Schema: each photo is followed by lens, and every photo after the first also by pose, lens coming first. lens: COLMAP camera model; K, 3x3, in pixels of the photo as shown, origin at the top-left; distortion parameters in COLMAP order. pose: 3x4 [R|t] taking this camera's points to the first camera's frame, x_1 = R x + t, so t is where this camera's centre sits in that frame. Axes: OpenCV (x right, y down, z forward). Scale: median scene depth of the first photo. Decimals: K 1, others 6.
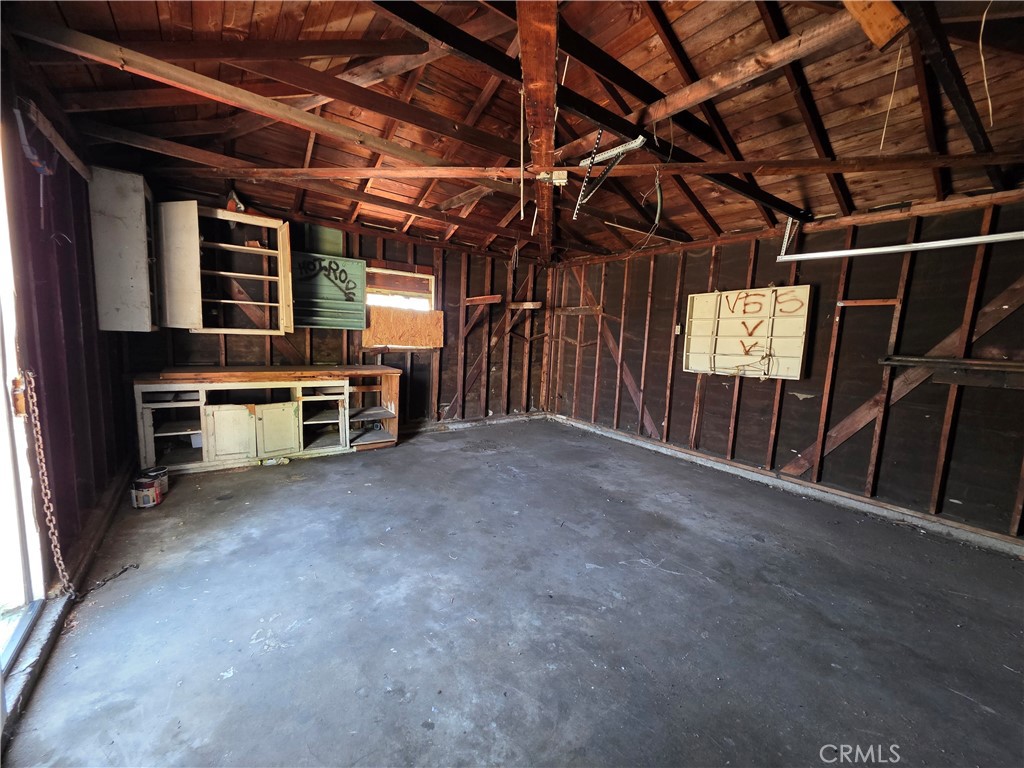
lens RADIAL K [[406.7, 0, 512.3], [0, 406.7, 386.3], [0, 0, 1]] dist [0.003830, 0.000017]
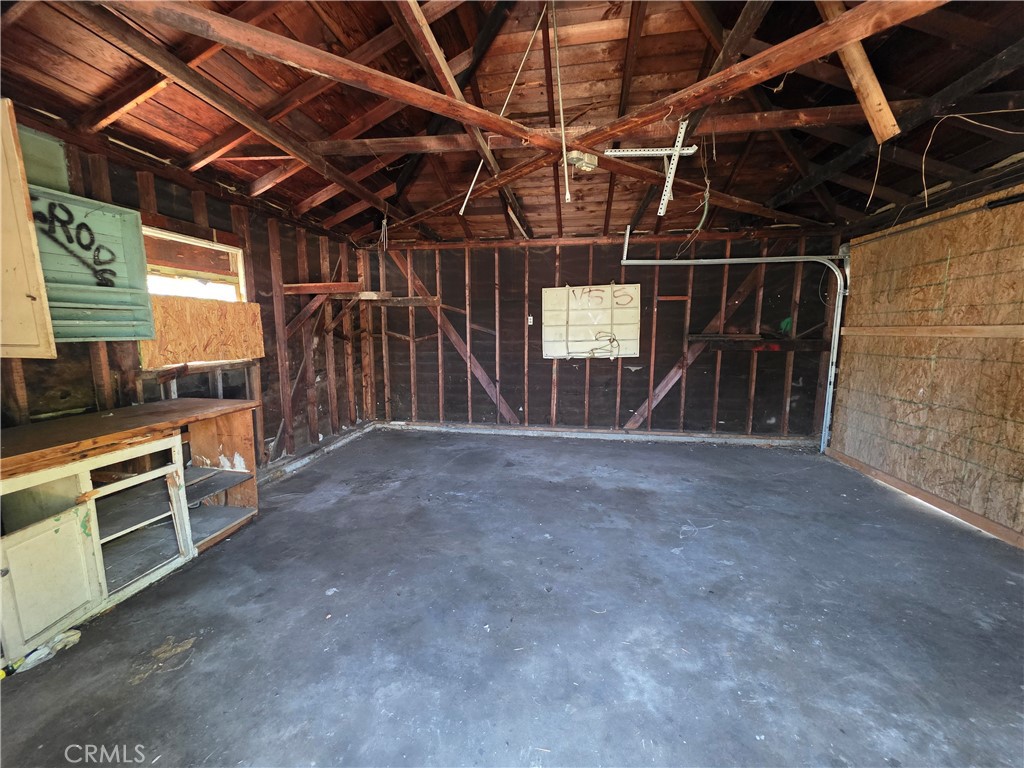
lens RADIAL K [[406.7, 0, 508.5], [0, 406.7, 385.5], [0, 0, 1]] dist [0.003830, 0.000017]
pose [[0.715562, -0.142659, 0.683827, -0.455360], [0.120963, 0.989441, 0.079839, -0.071027], [-0.687996, 0.025588, 0.725263, 0.302849]]
